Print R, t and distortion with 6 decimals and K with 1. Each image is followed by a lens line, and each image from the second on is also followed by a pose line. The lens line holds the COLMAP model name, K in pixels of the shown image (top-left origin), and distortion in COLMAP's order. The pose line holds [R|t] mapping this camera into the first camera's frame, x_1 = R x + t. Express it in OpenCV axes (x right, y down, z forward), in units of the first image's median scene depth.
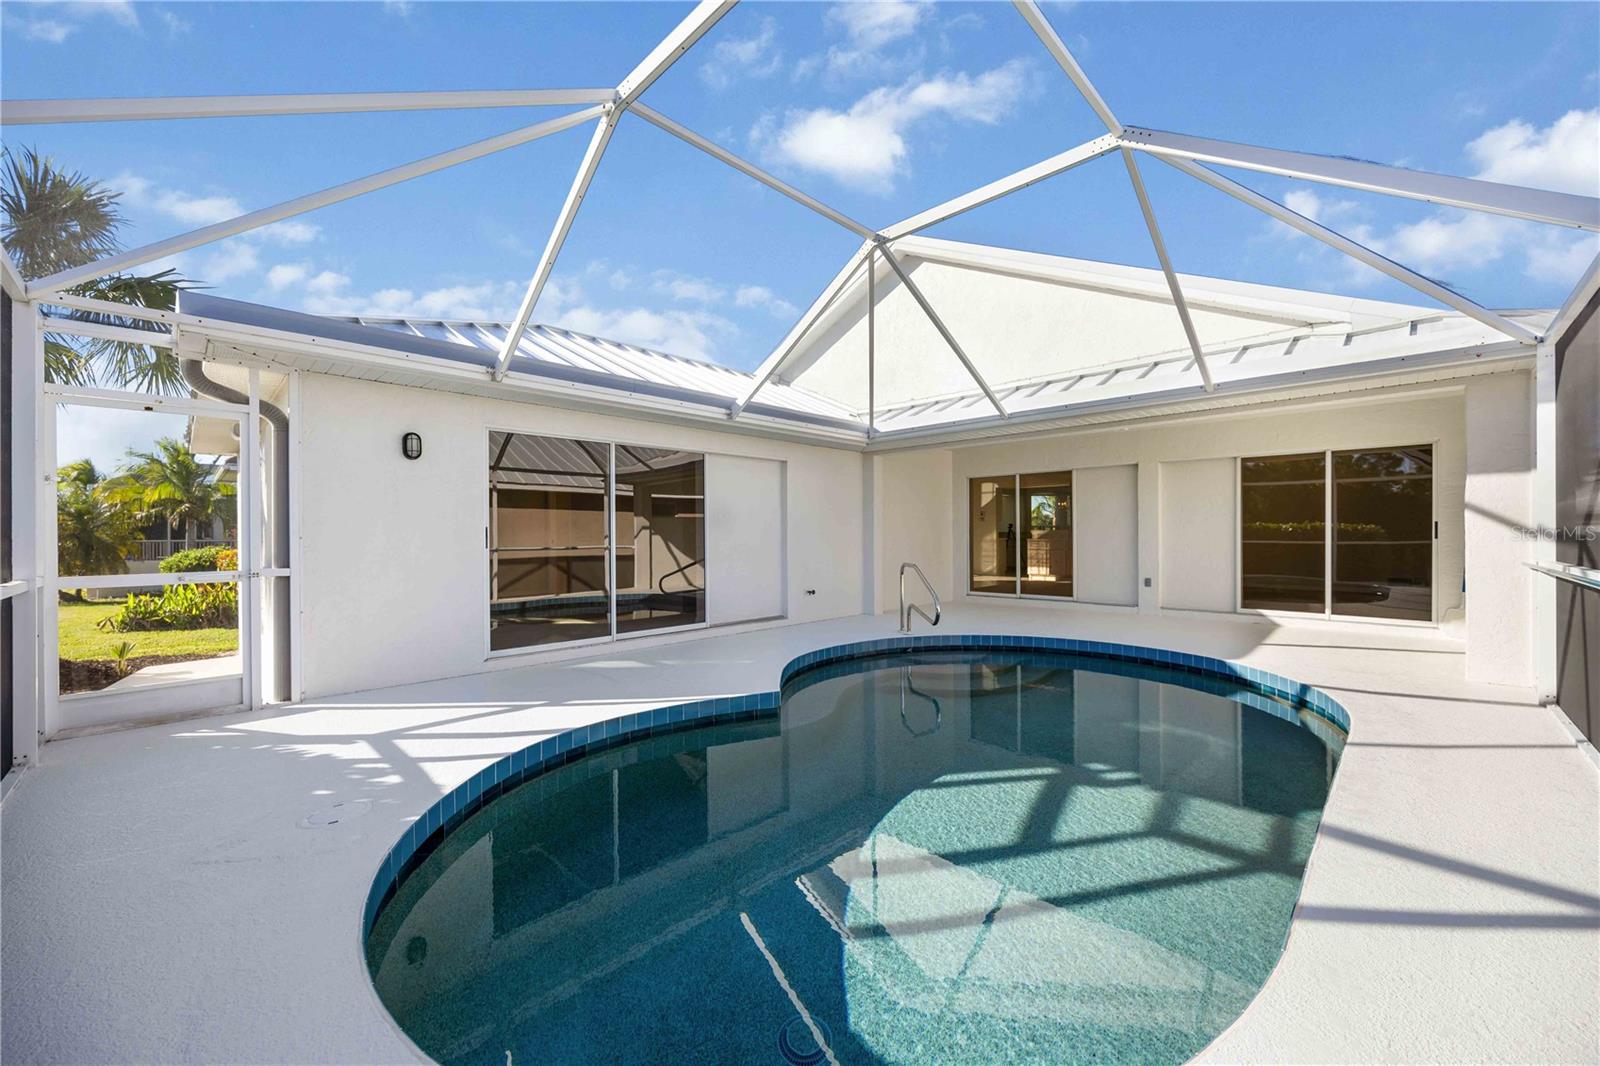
lens RADIAL K [[610.9, 0, 790.5], [0, 610.9, 537.3], [0, 0, 1]] dist [0.000058, -0.000342]
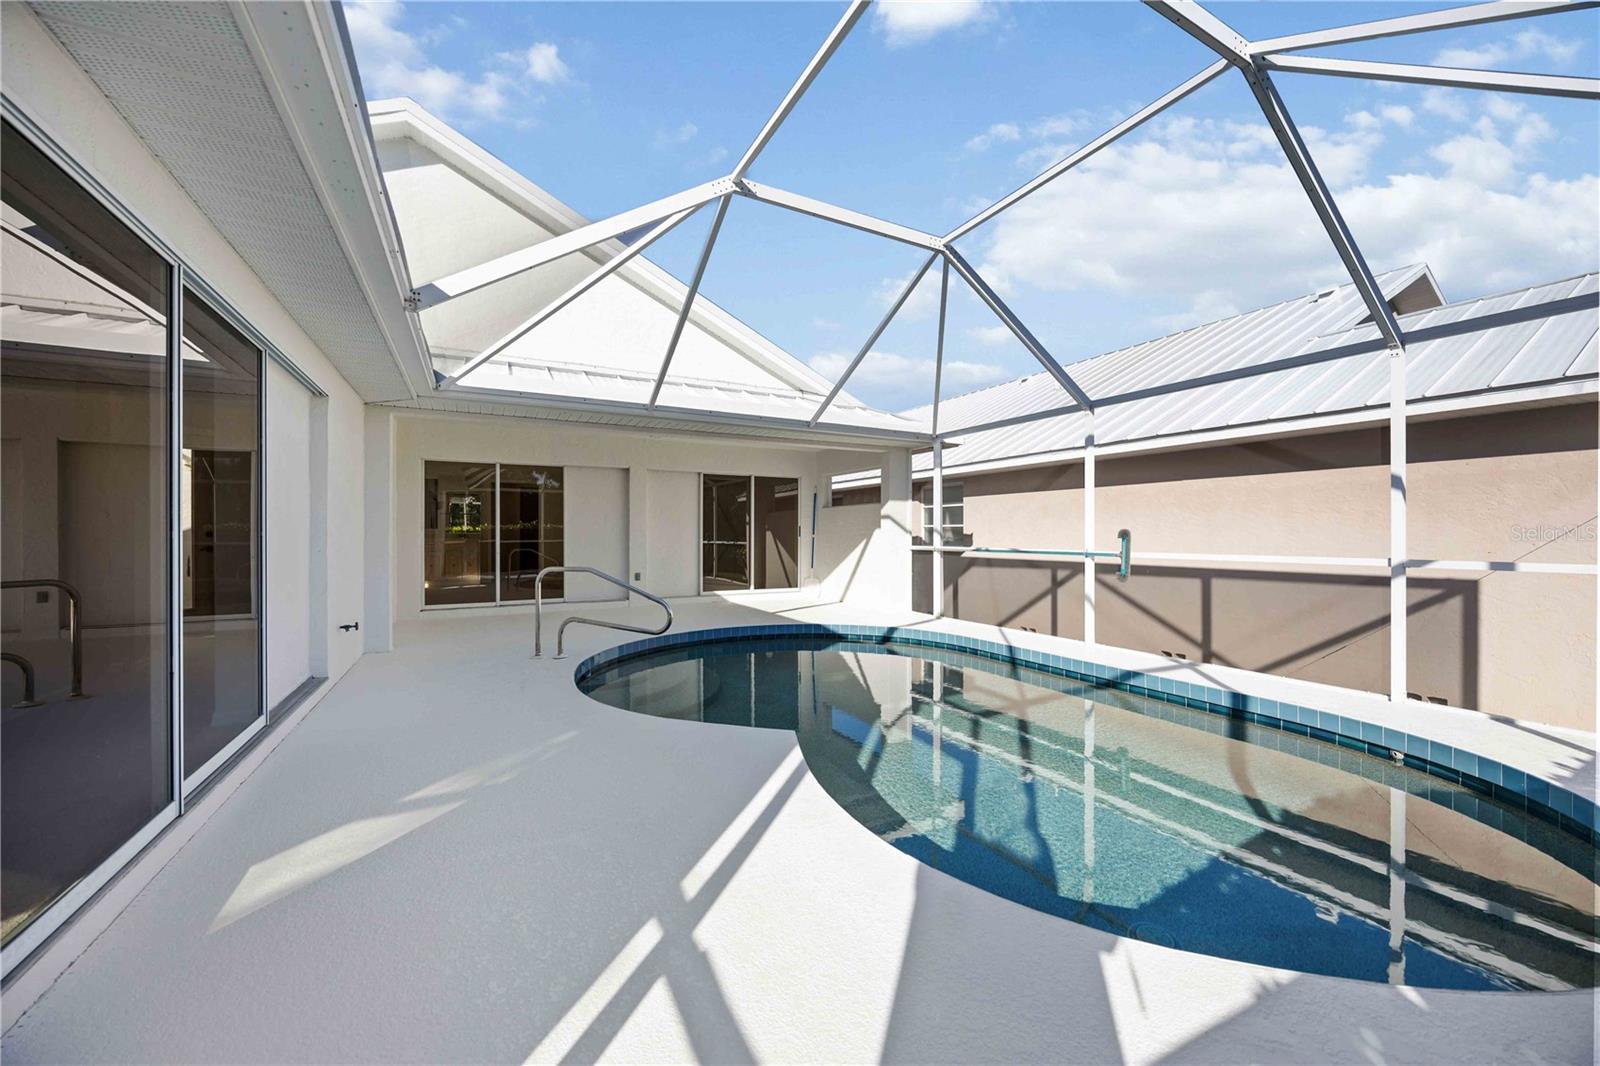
lens RADIAL K [[610.9, 0, 794.0], [0, 610.9, 542.9], [0, 0, 1]] dist [0.000058, -0.000342]
pose [[0.298762, -0.011621, 0.954257, -0.518297], [0.003047, 0.999932, 0.011223, 0.001232], [-0.954323, -0.000445, 0.298777, 0.528390]]
